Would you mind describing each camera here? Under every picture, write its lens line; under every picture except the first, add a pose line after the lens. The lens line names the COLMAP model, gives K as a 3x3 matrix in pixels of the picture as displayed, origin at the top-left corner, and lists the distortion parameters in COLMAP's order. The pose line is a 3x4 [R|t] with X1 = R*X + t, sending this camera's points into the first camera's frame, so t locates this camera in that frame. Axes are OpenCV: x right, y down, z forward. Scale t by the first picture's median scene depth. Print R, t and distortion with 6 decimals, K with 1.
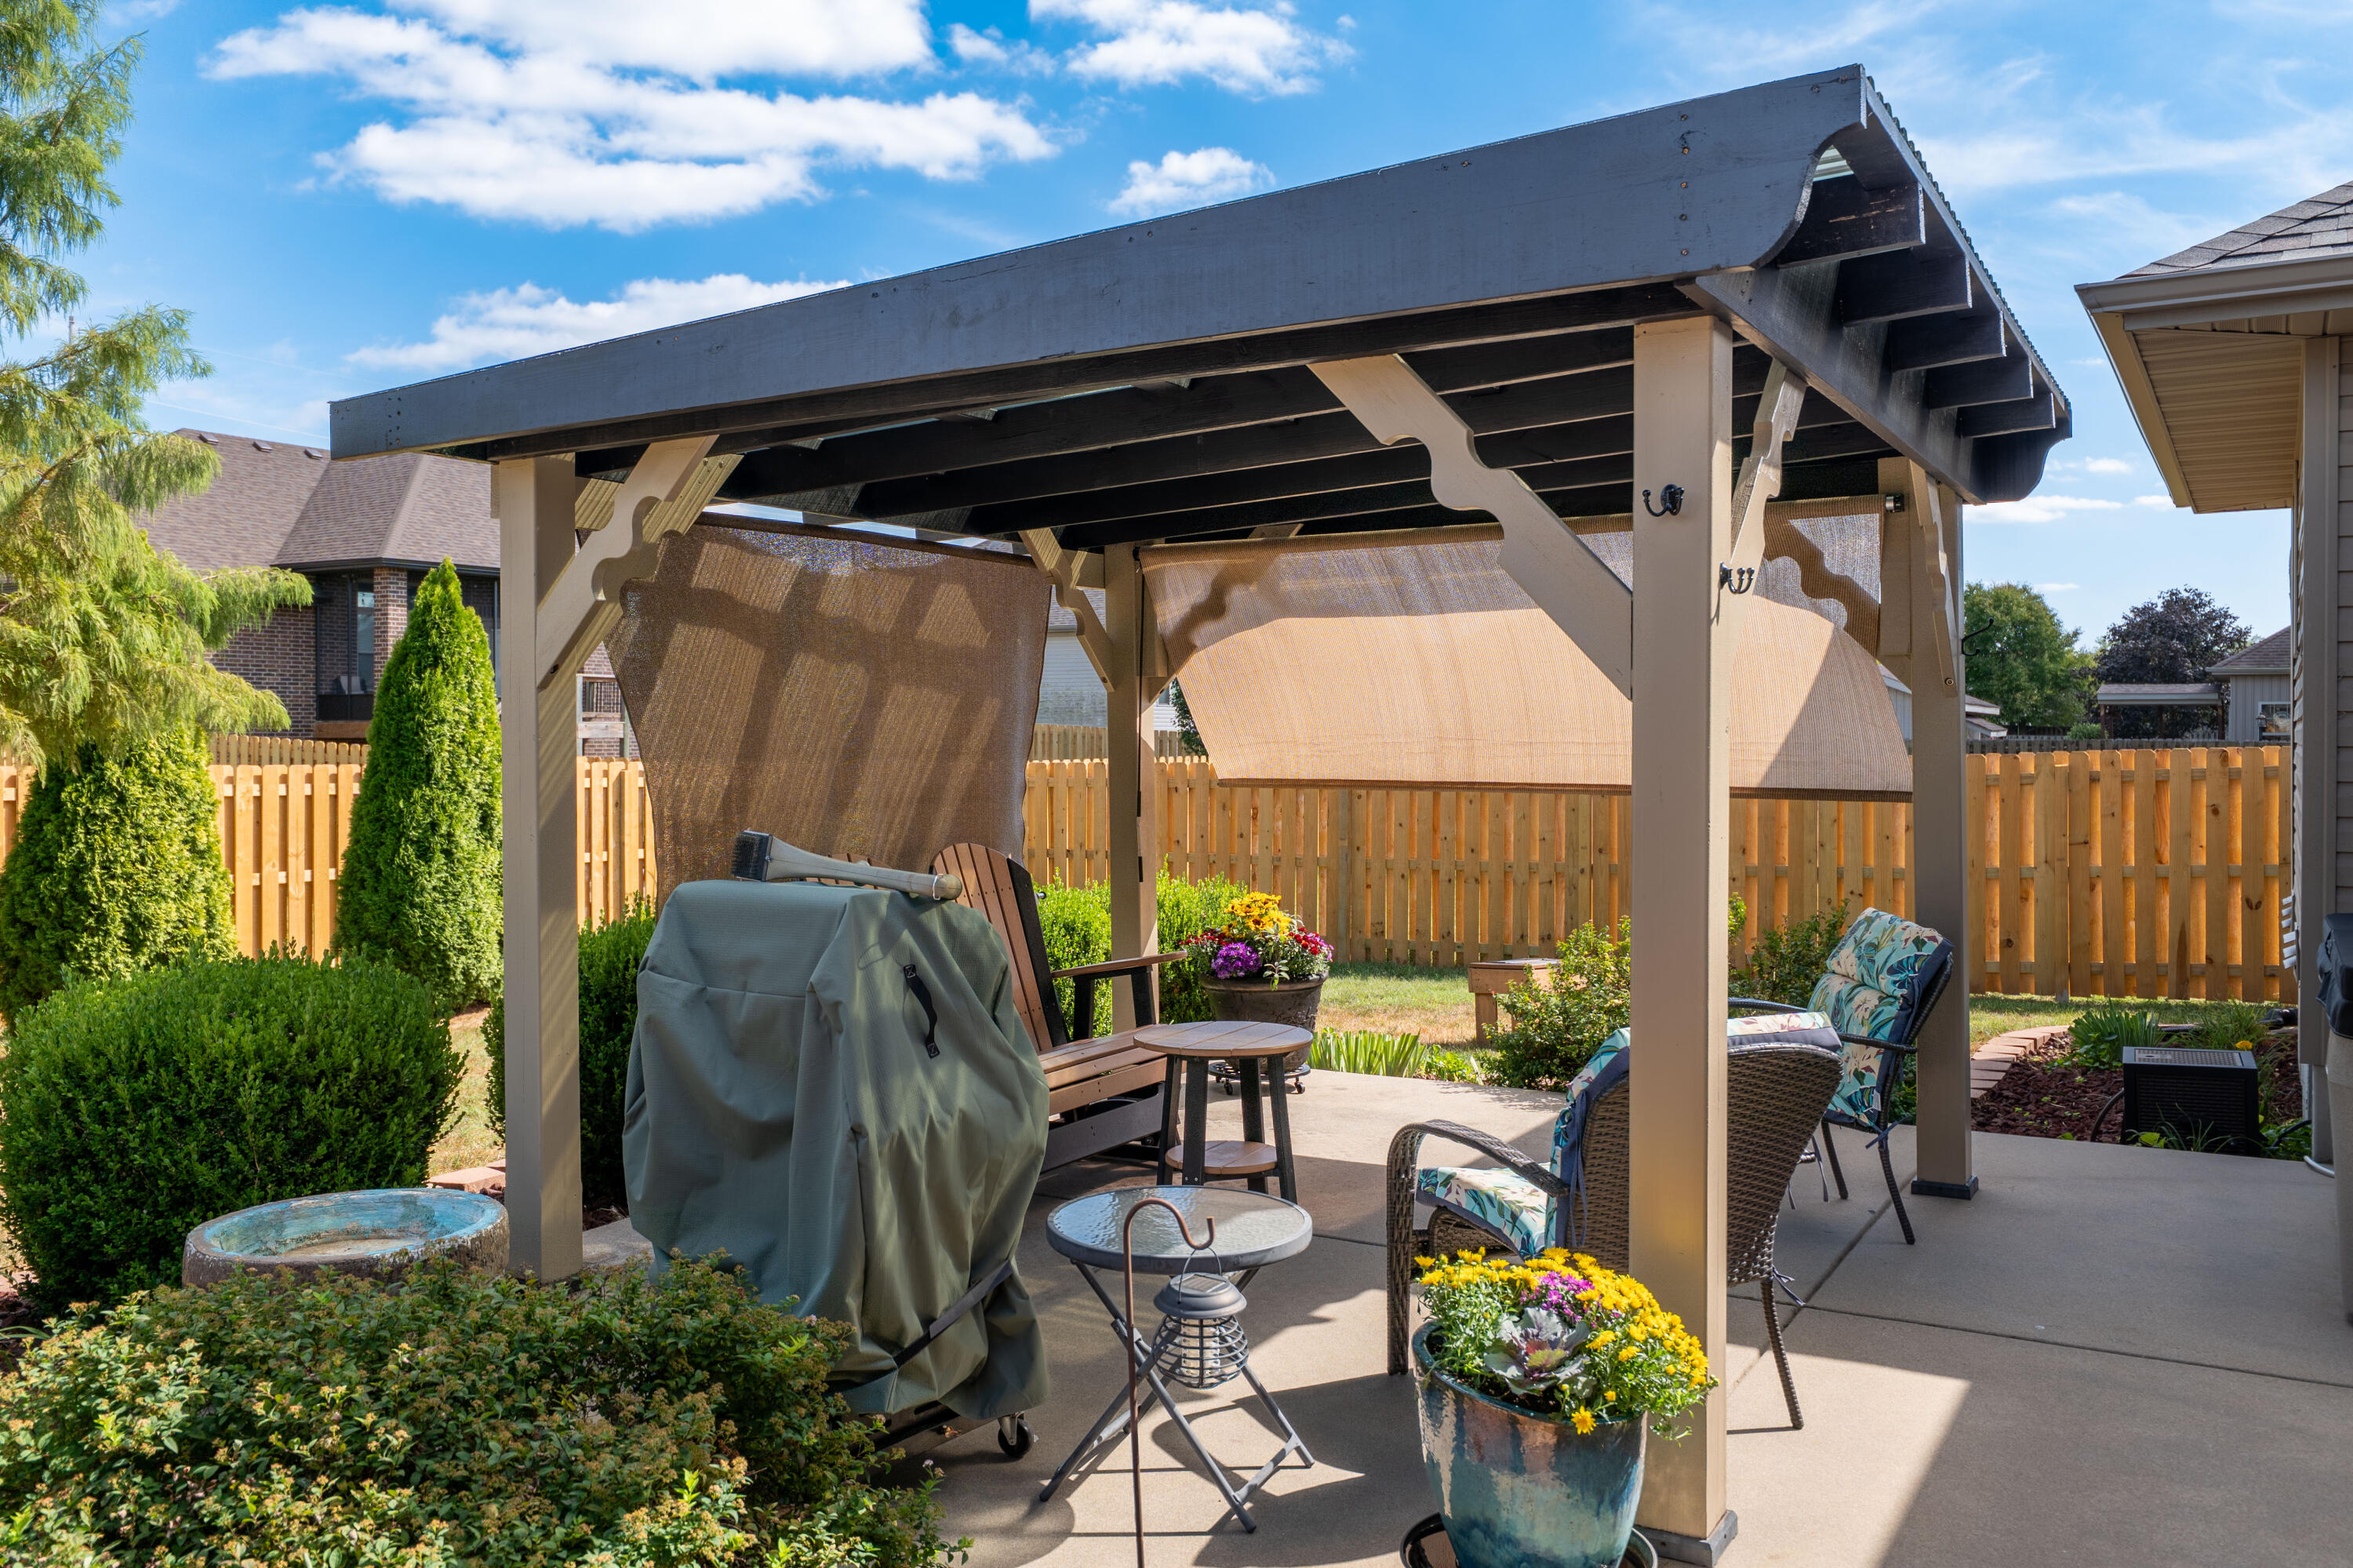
lens RADIAL K [[1897.6, 0, 1124.6], [0, 1897.6, 762.6], [0, 0, 1]] dist [0.001405, 0.001126]
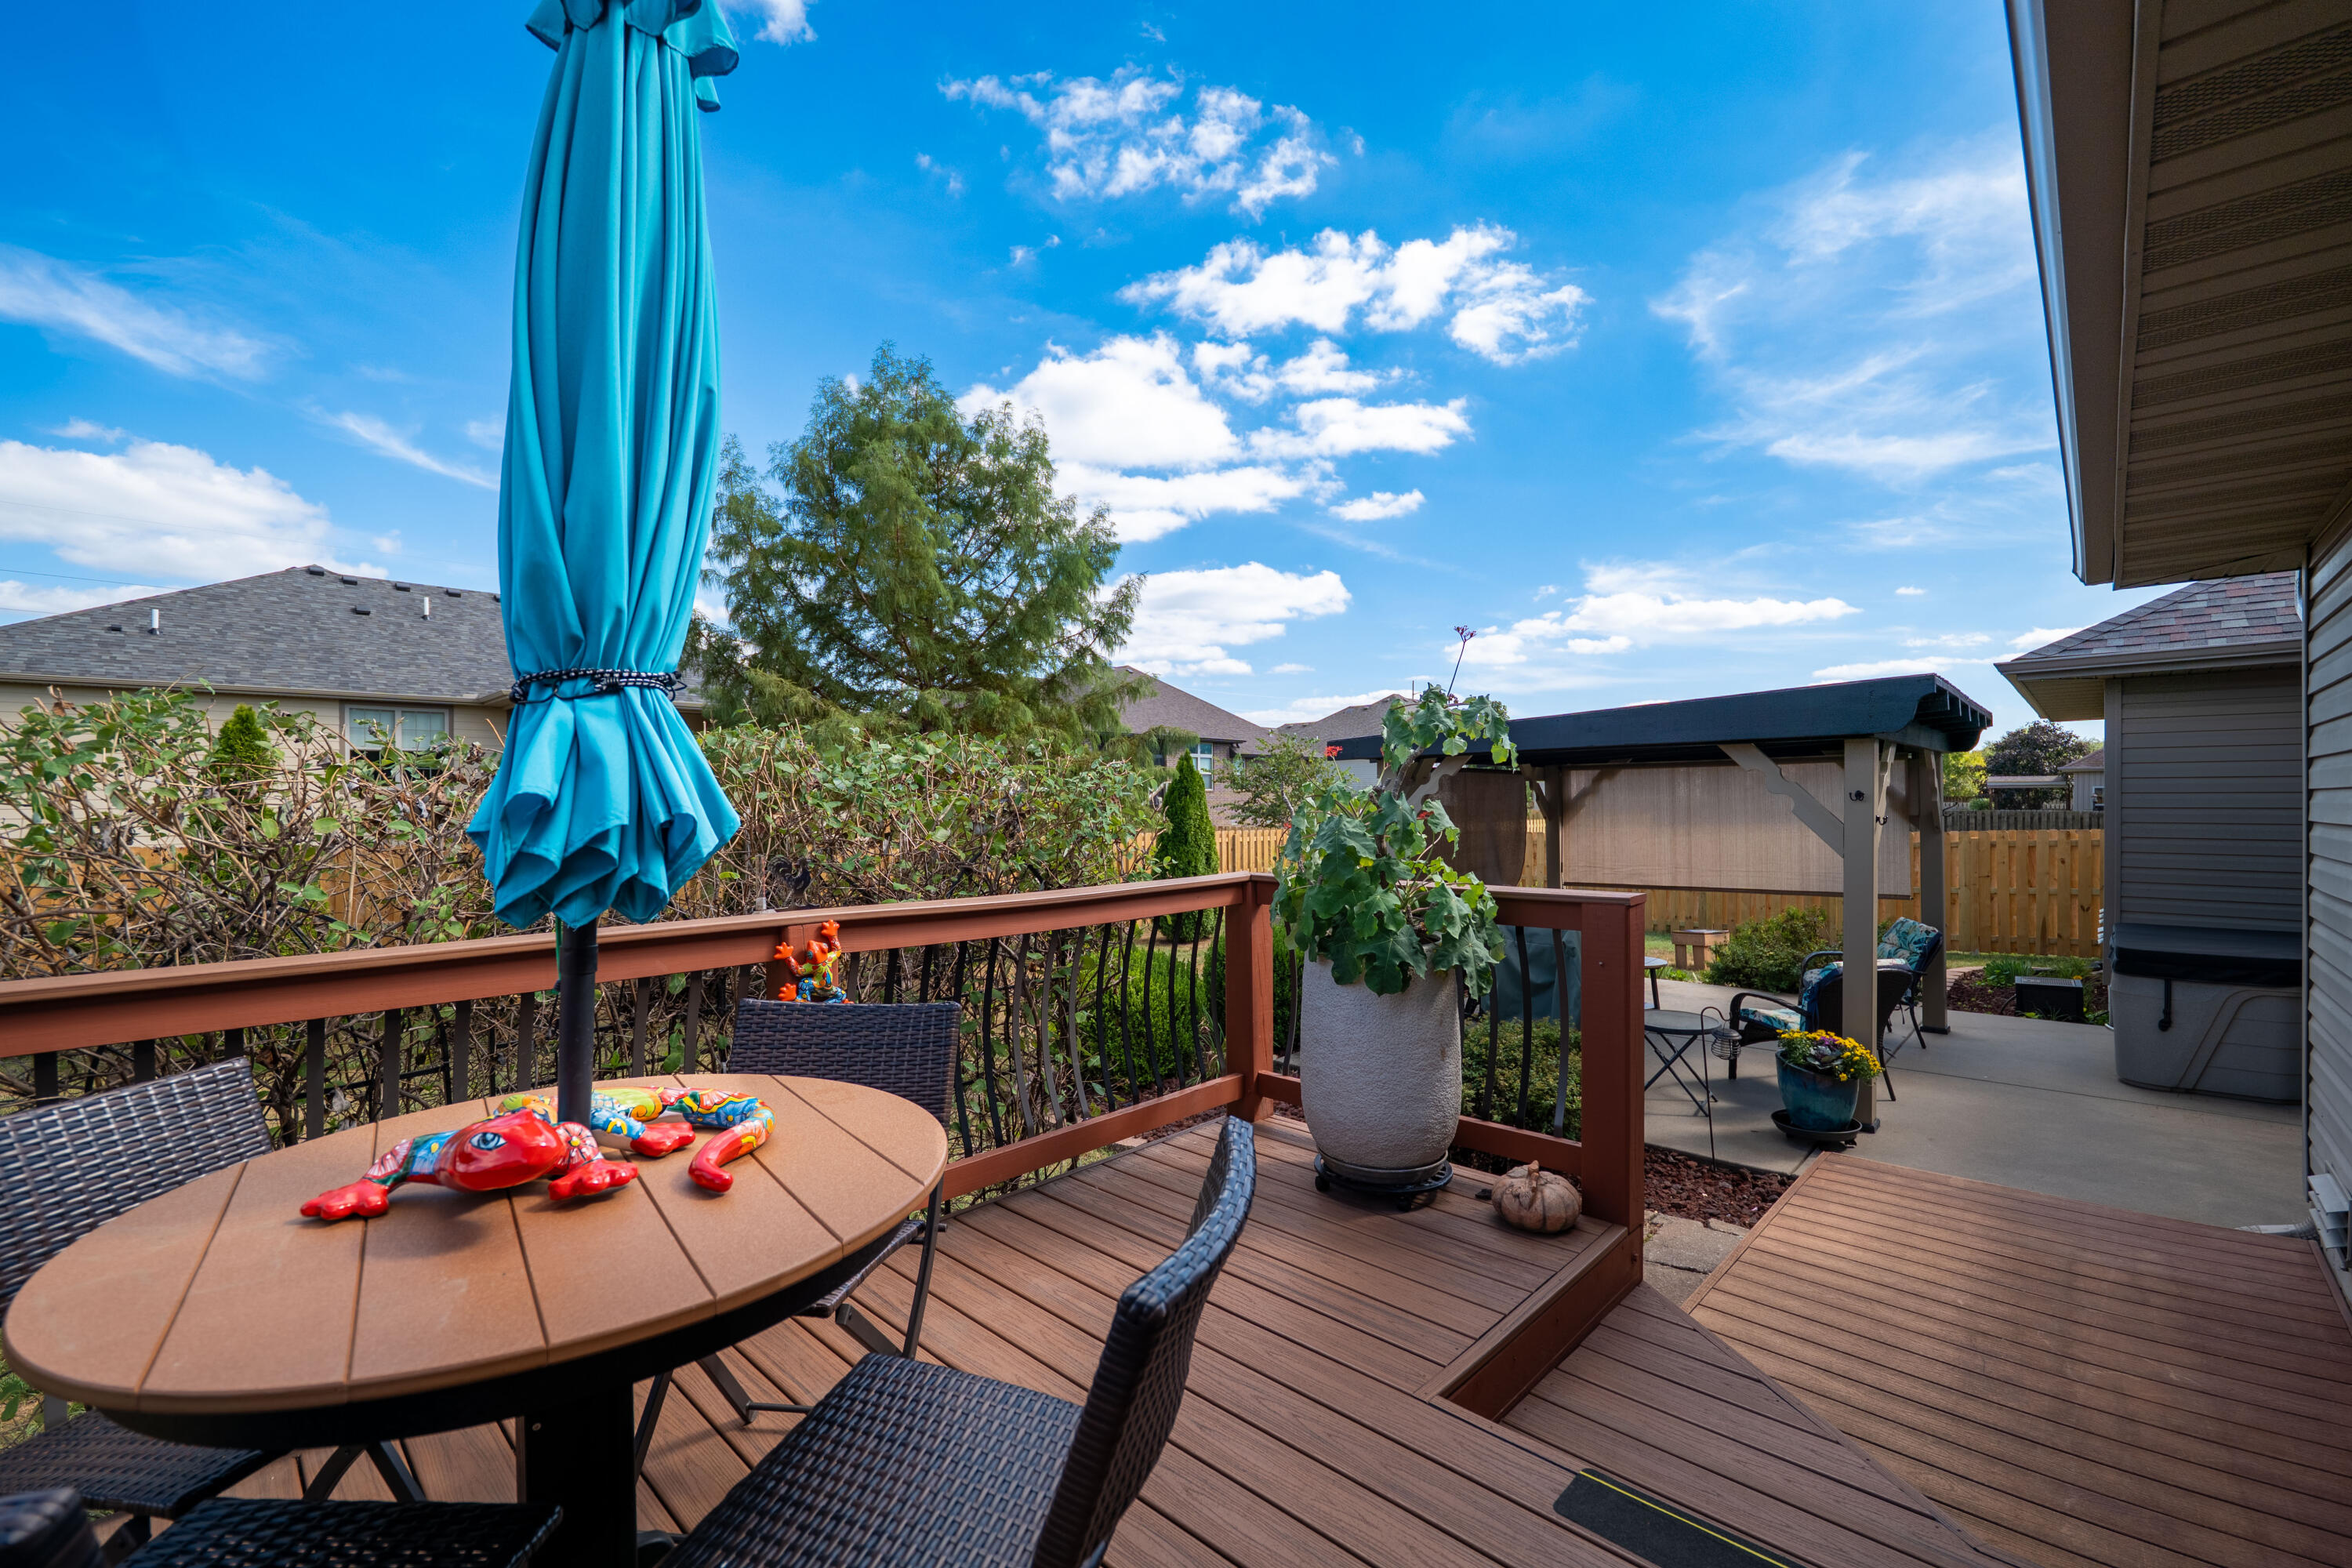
lens RADIAL K [[965.3, 0, 1169.1], [0, 965.3, 811.2], [0, 0, 1]] dist [-0.013034, 0.000815]
pose [[0.973214, -0.001745, -0.229893, -0.284903], [0.001039, 0.999994, -0.003193, -0.066228], [0.229898, 0.002869, 0.973211, -0.503327]]
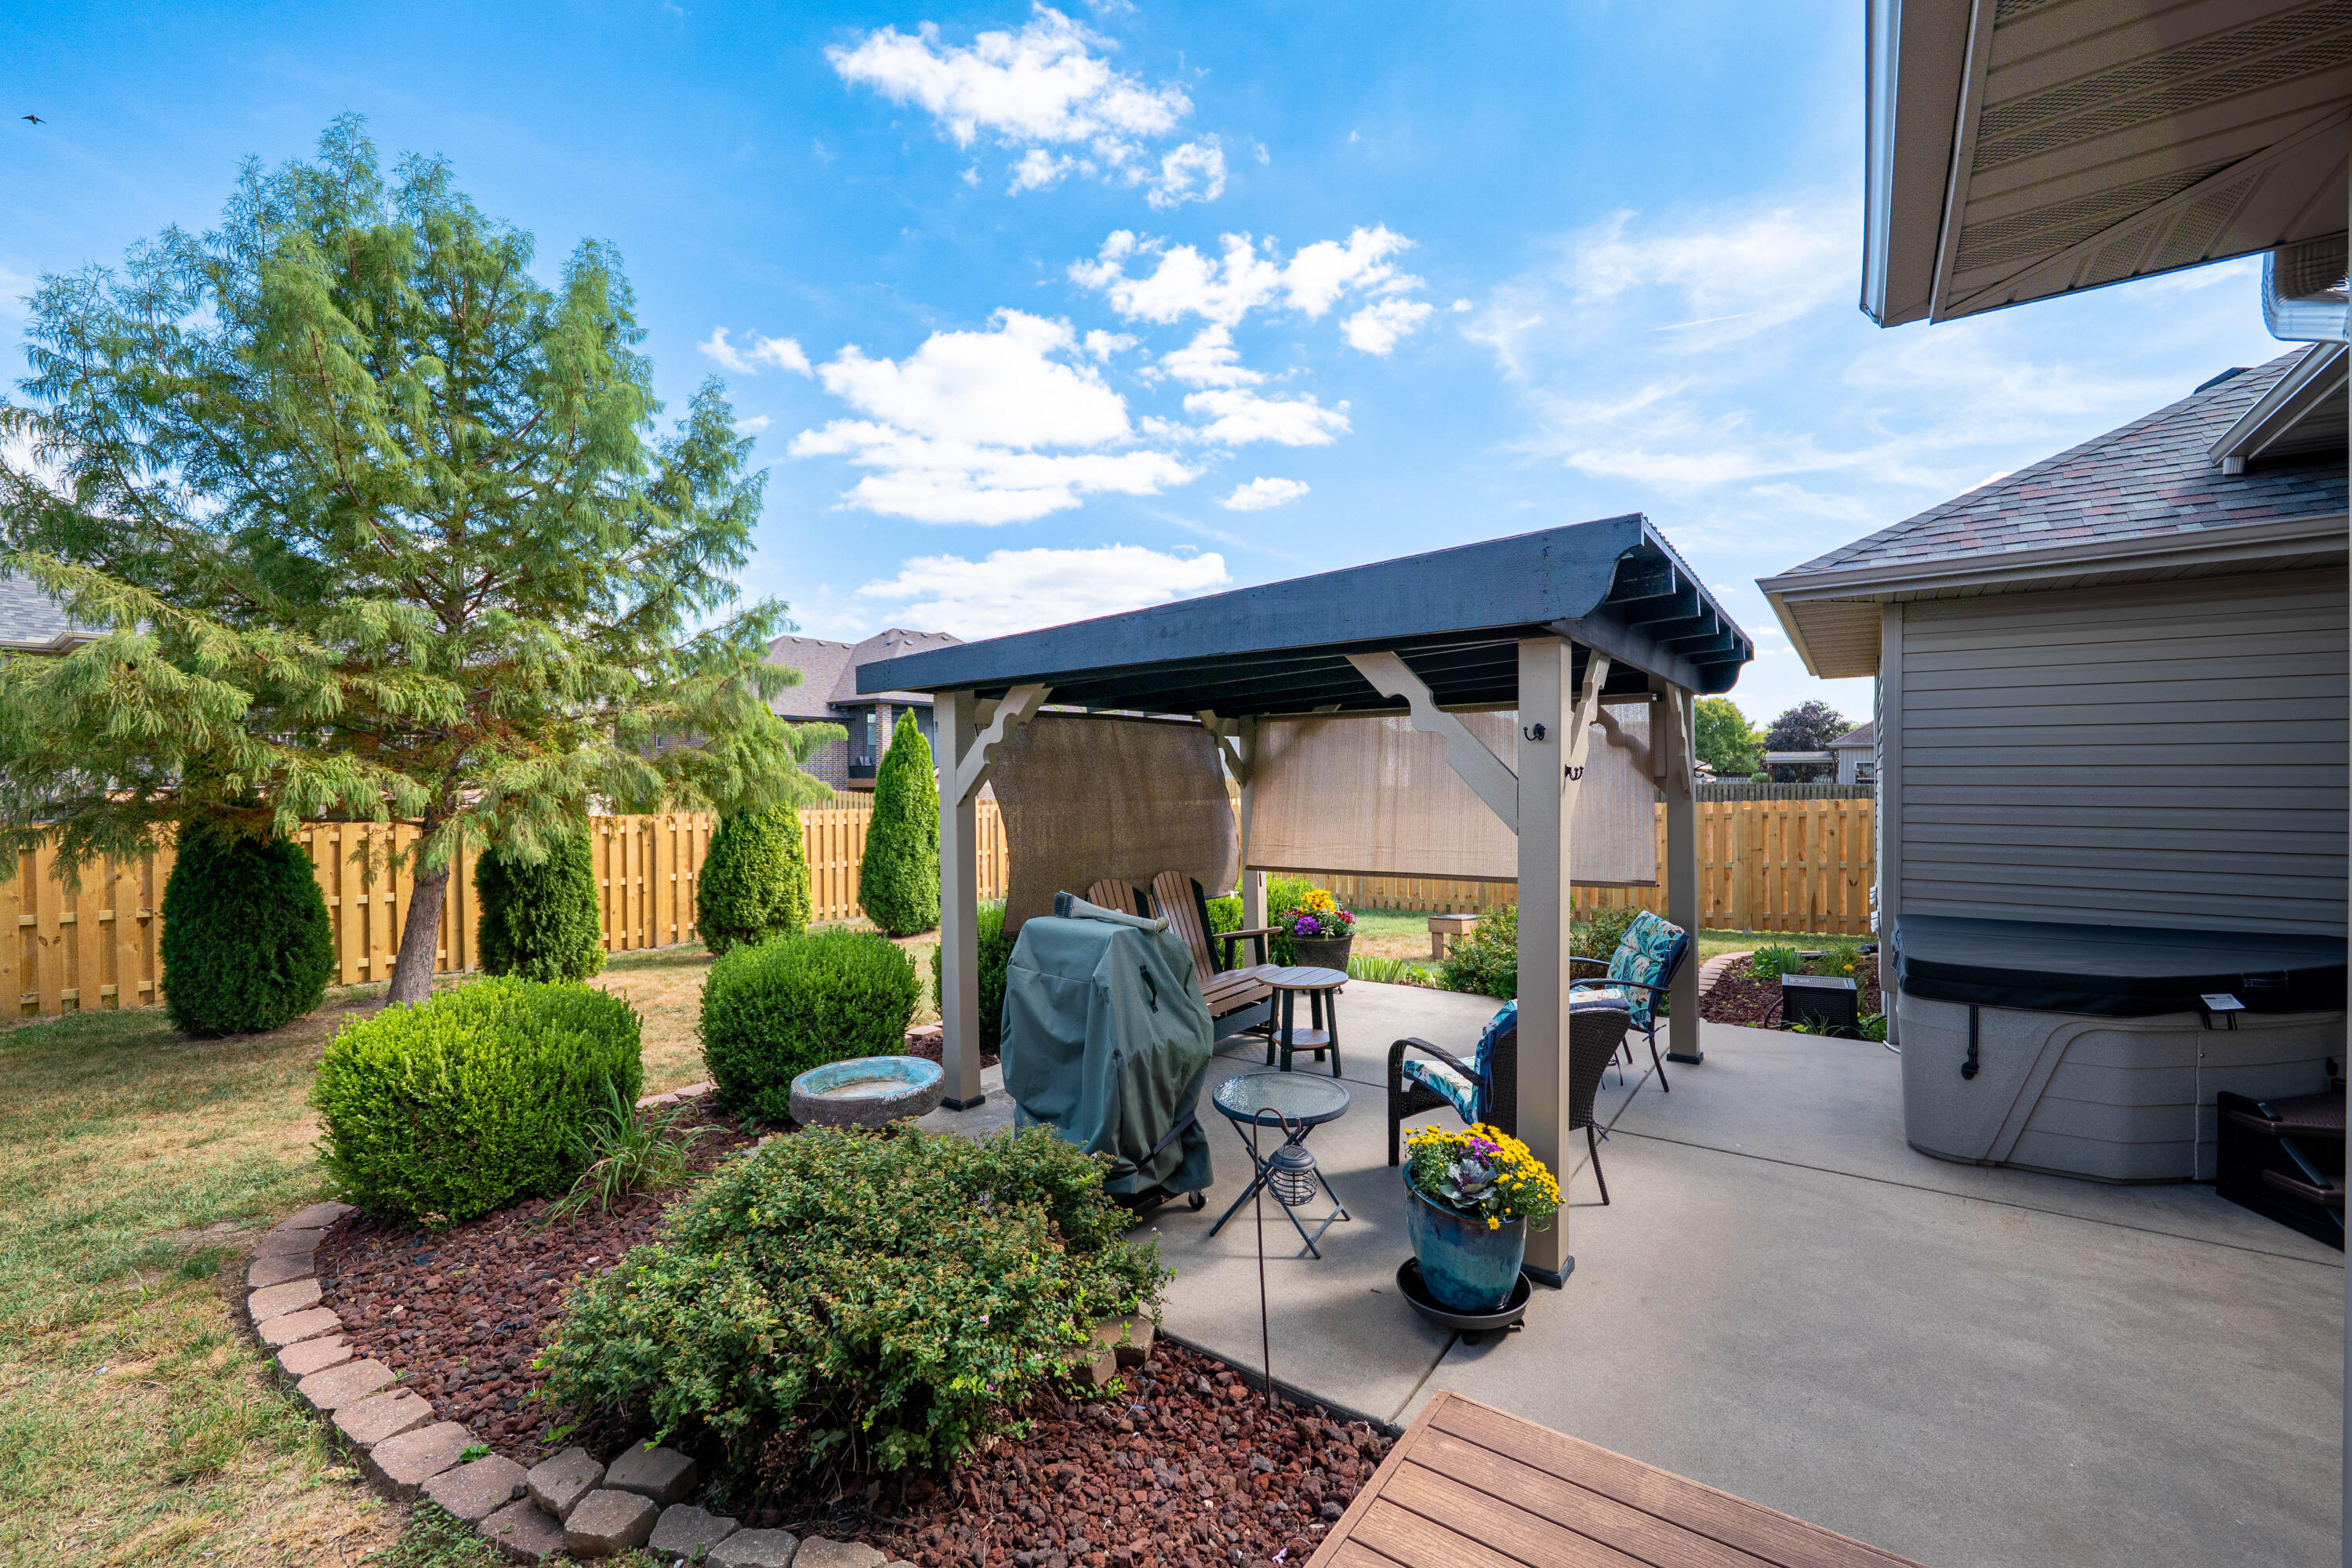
lens RADIAL K [[965.3, 0, 1166.6], [0, 965.3, 791.7], [0, 0, 1]] dist [-0.013034, 0.000815]
pose [[0.996474, -0.003327, -0.083832, -0.002437], [0.003411, 0.999994, 0.000867, -0.048798], [0.083829, -0.001150, 0.996480, 0.001923]]
